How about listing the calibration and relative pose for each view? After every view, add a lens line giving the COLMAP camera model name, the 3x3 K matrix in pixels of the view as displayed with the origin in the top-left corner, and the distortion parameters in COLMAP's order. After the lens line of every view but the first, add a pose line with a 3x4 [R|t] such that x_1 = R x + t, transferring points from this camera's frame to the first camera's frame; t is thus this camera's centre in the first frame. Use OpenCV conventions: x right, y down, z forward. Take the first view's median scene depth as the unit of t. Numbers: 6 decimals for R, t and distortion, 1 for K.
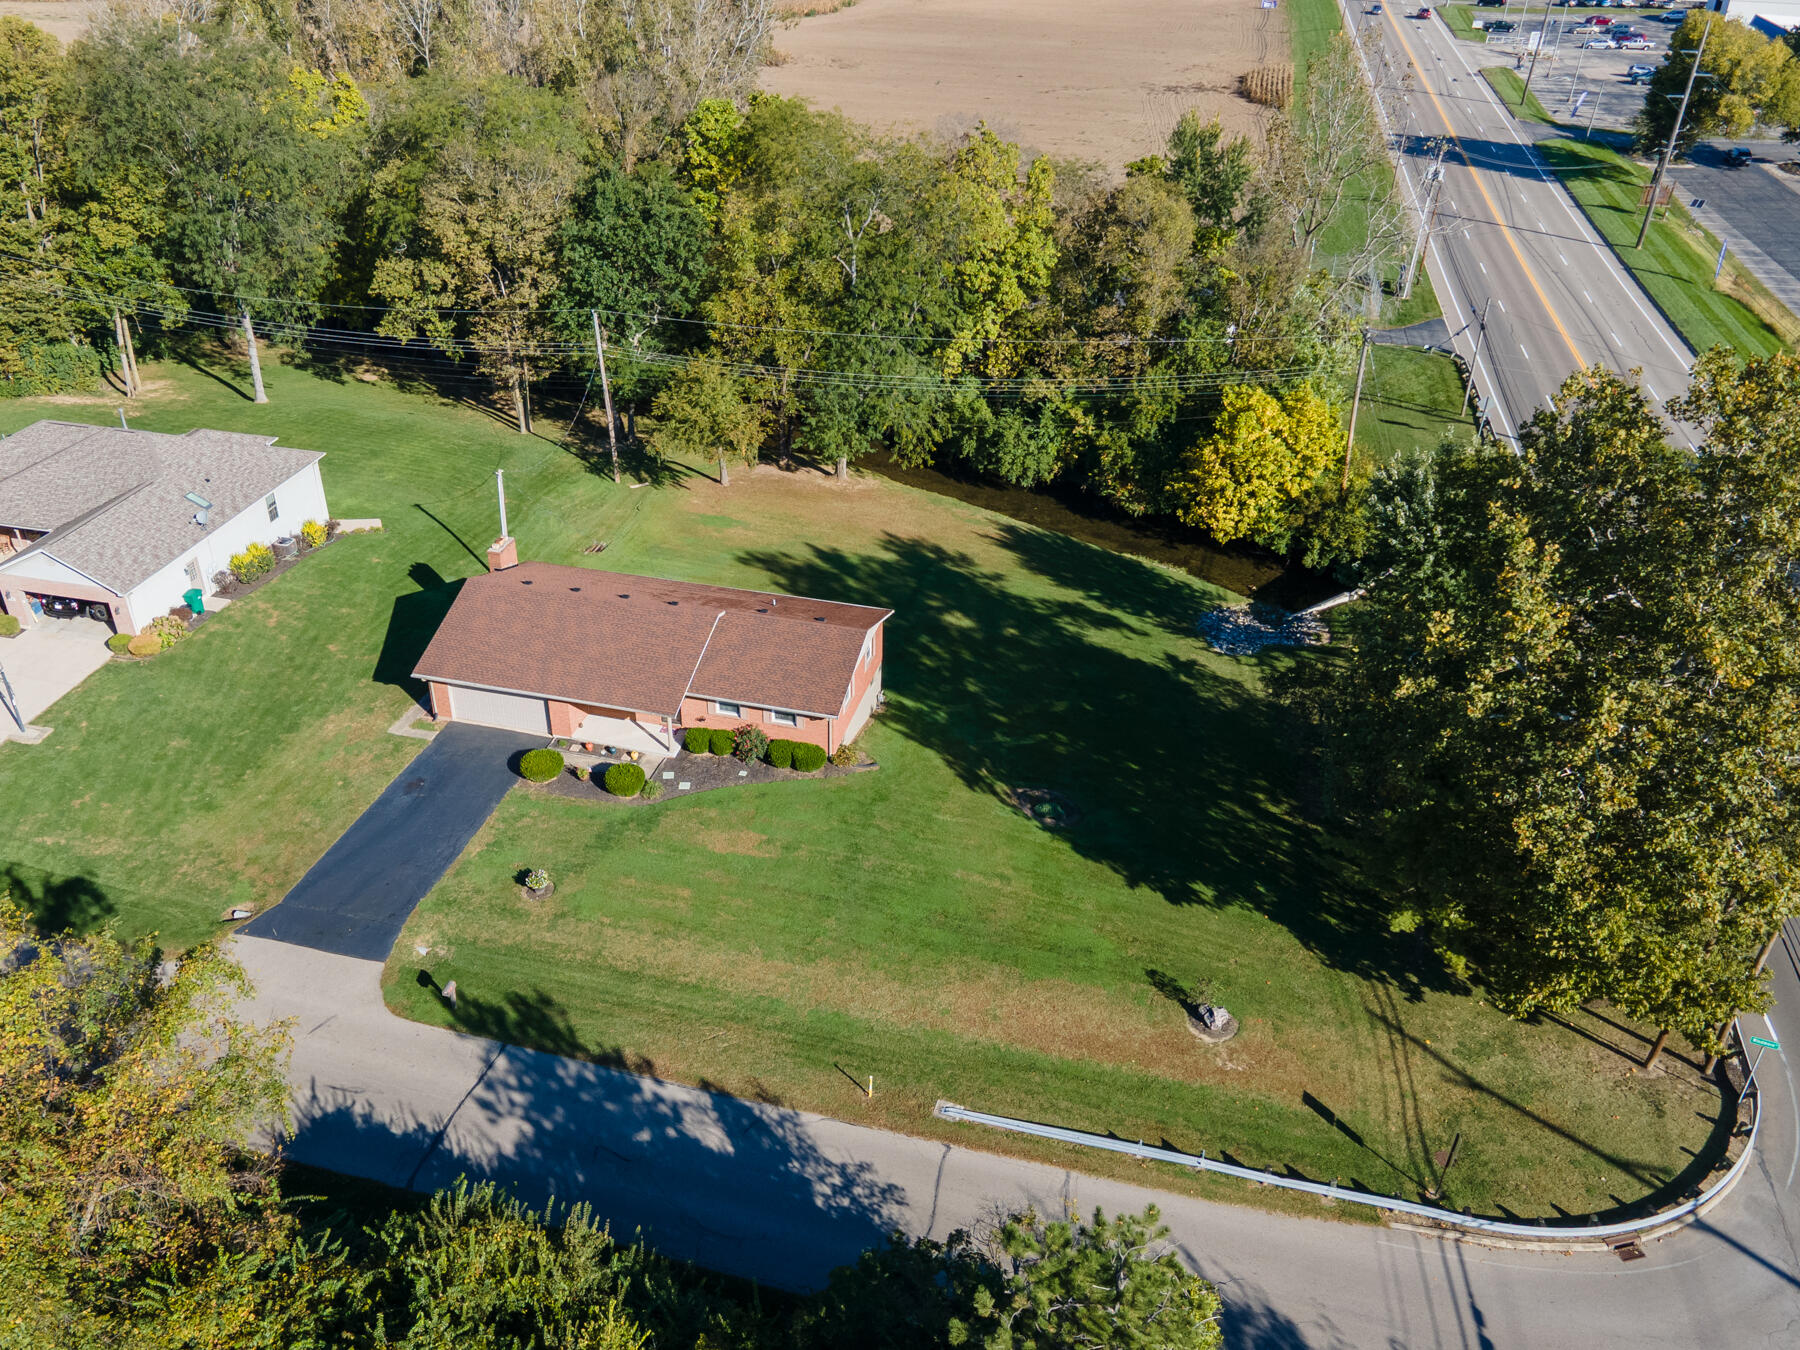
lens RADIAL K [[1311.4, 0, 903.2], [0, 1311.4, 720.2], [0, 0, 1]] dist [0.026736, 0.005972]
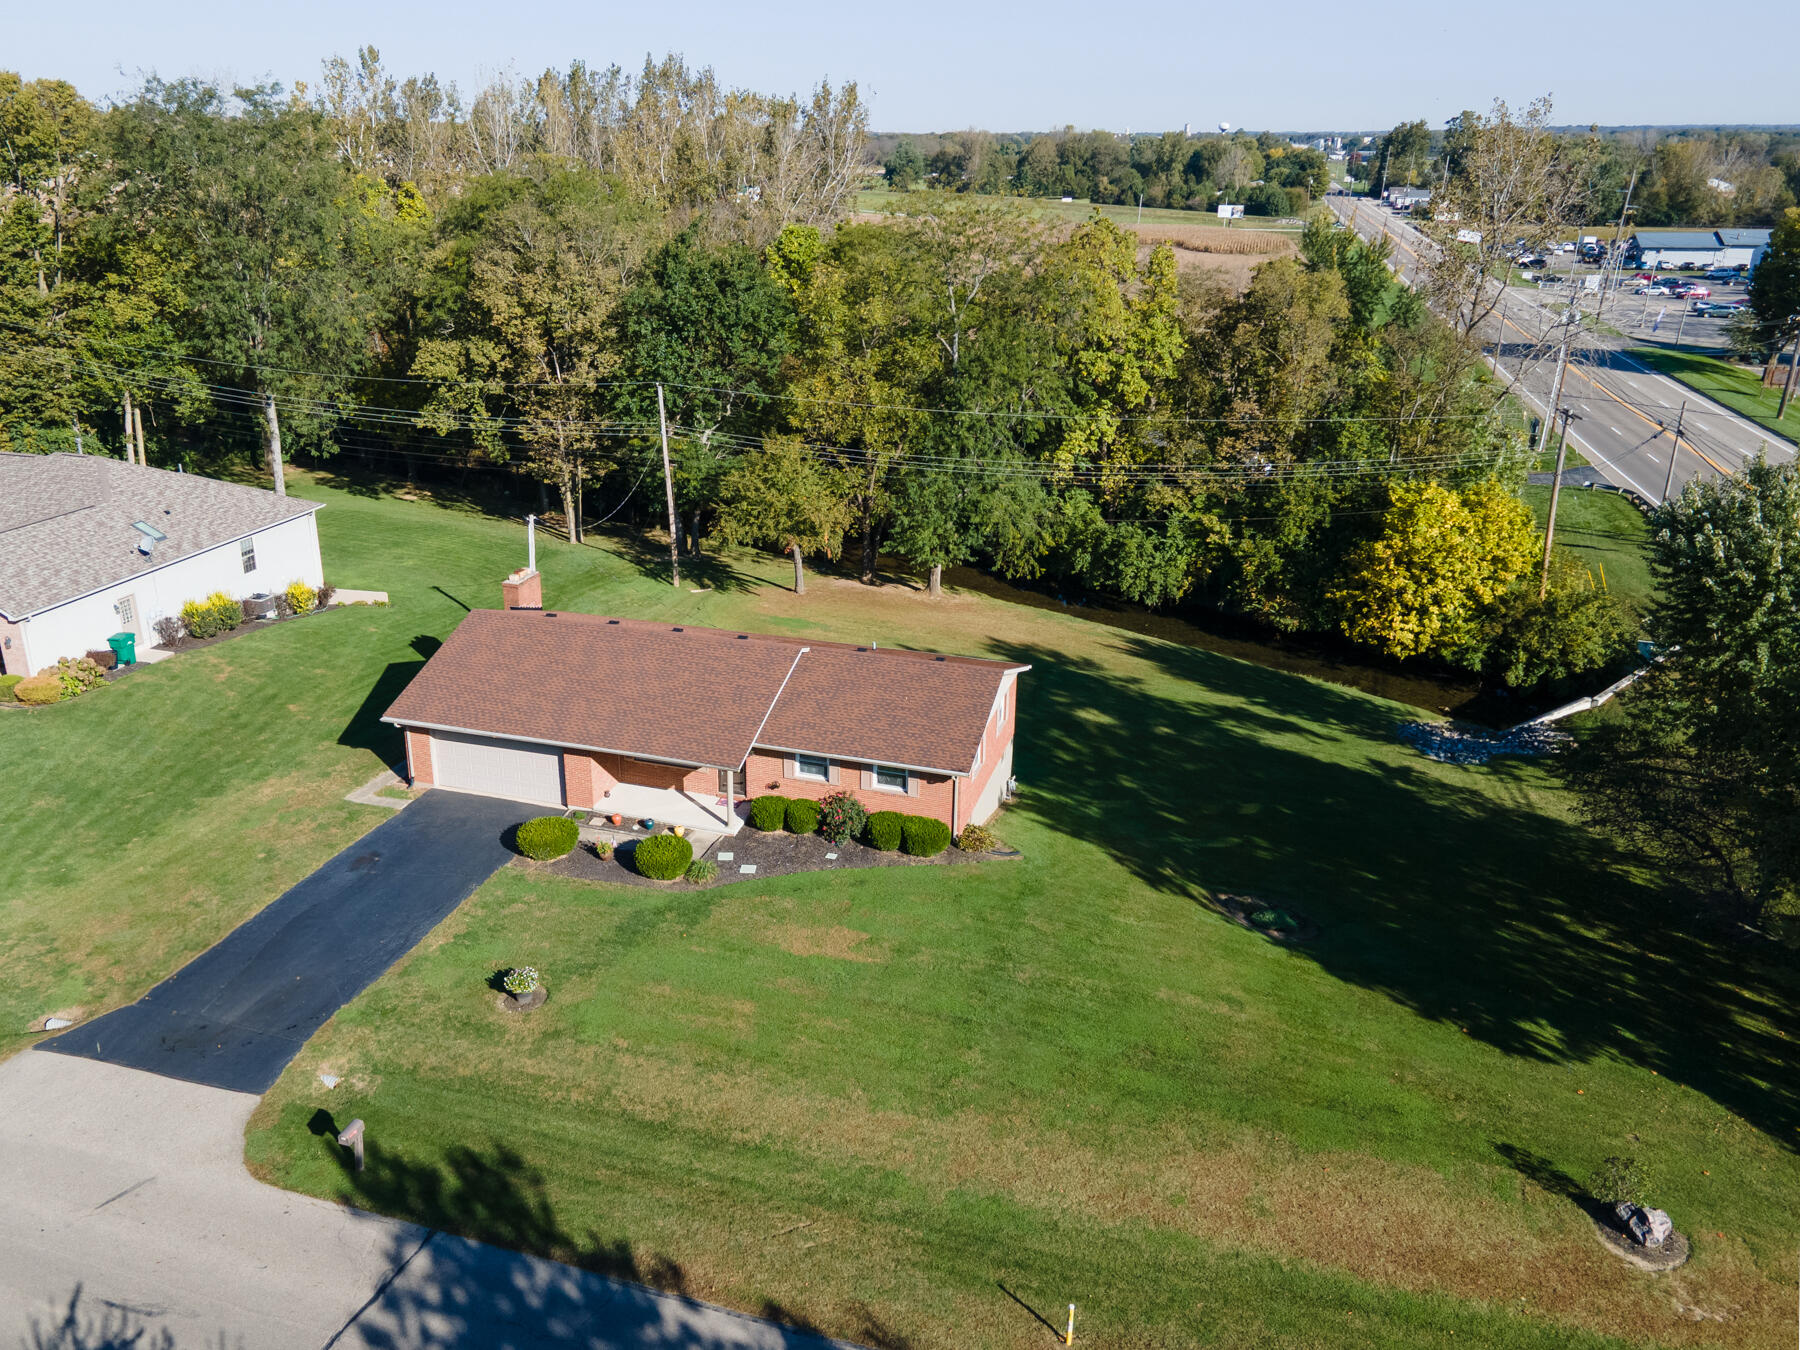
lens RADIAL K [[1311.4, 0, 903.2], [0, 1311.4, 720.2], [0, 0, 1]] dist [0.026736, 0.005972]
pose [[0.999131, 0.008509, -0.040794, -0.040924], [-0.015876, 0.982830, -0.183831, 0.071109], [0.038529, 0.184319, 0.982111, 0.219373]]
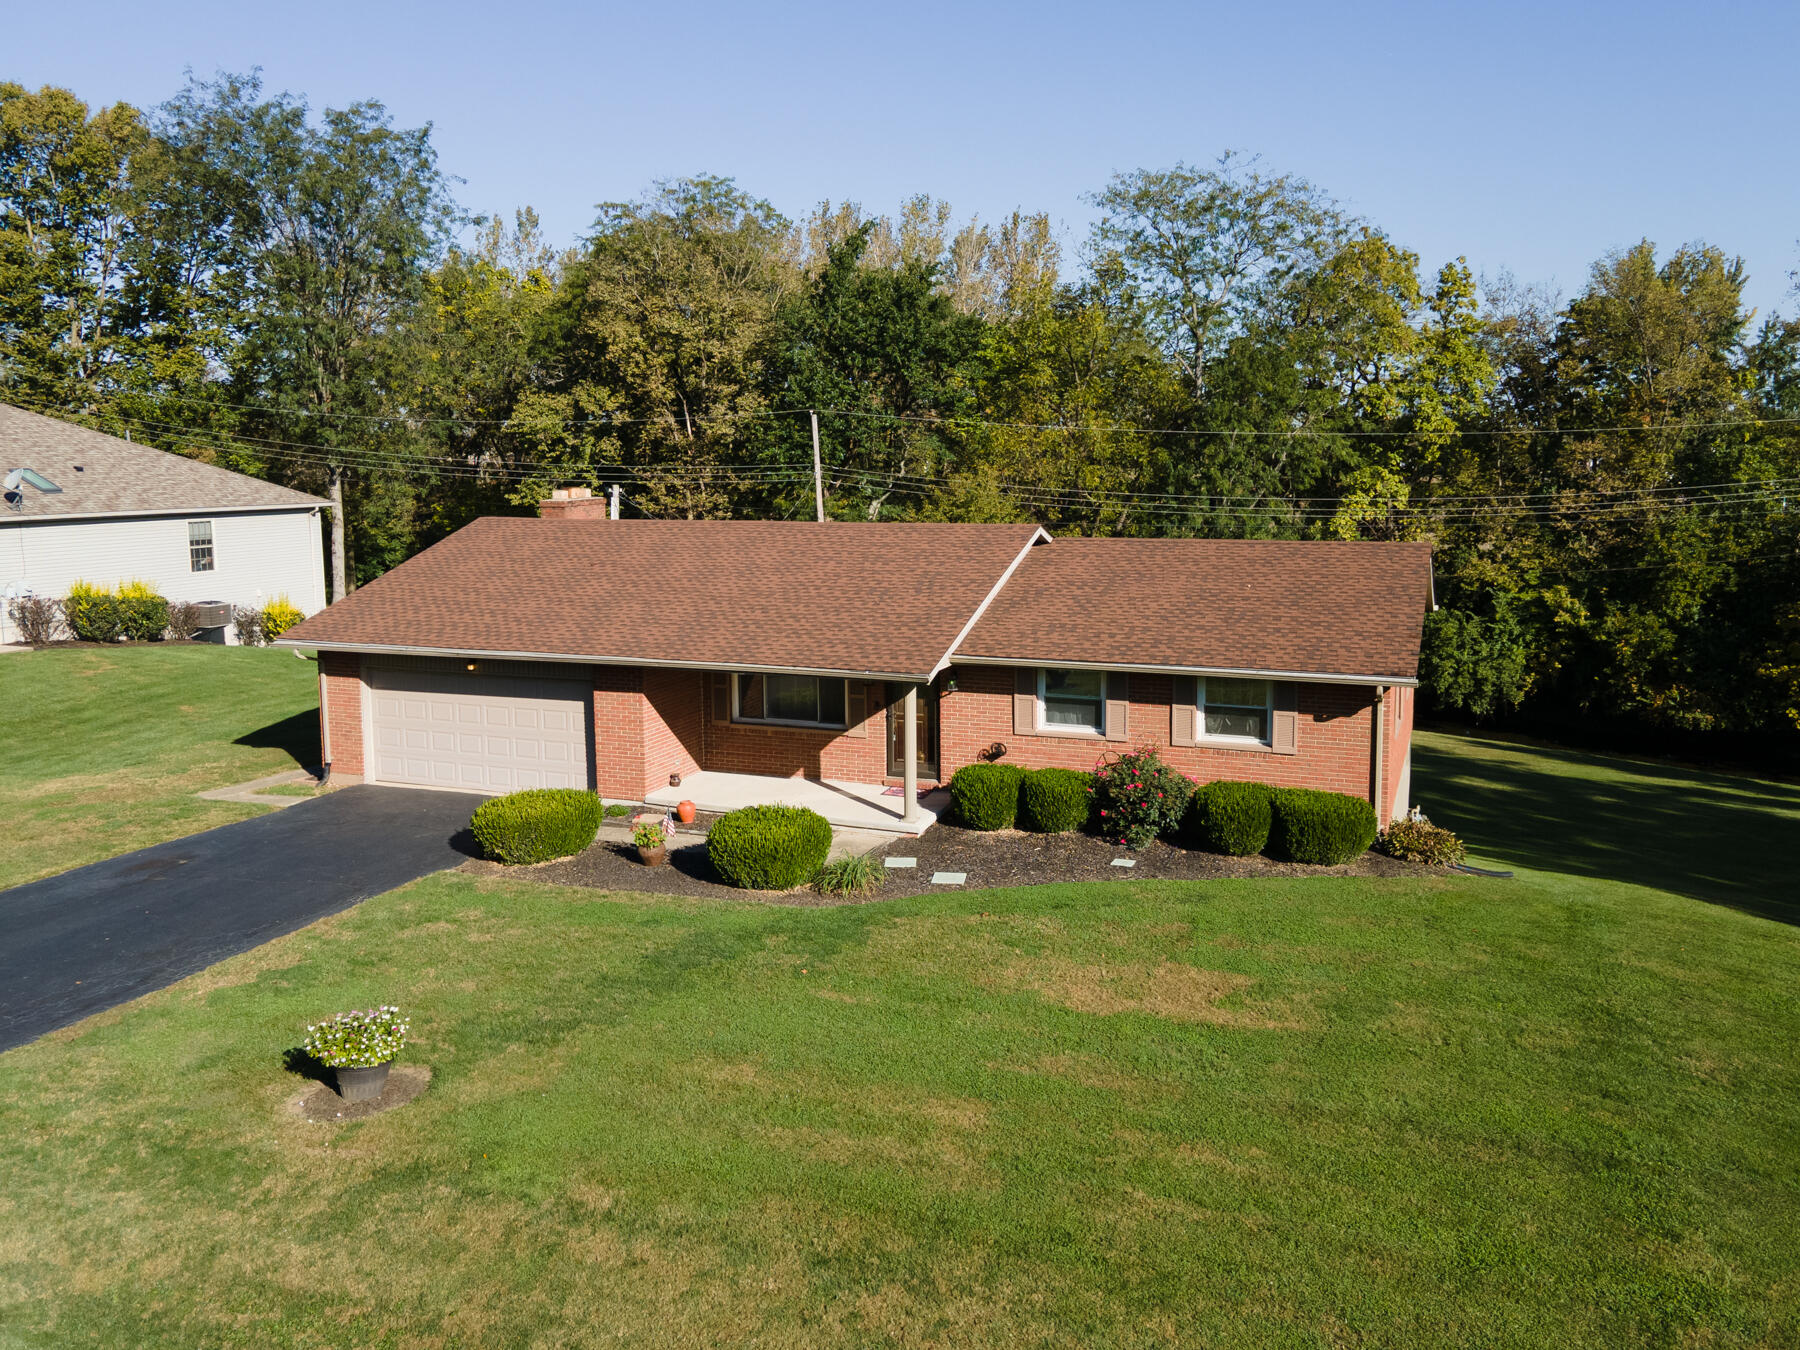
lens RADIAL K [[1390.9, 0, 968.8], [0, 1390.9, 671.8], [0, 0, 1]] dist [0.021805, 0.006898]
pose [[0.992777, -0.021851, -0.117971, -0.086567], [-0.028702, 0.911469, -0.410367, 0.103658], [0.116494, 0.410788, 0.904258, 0.481145]]
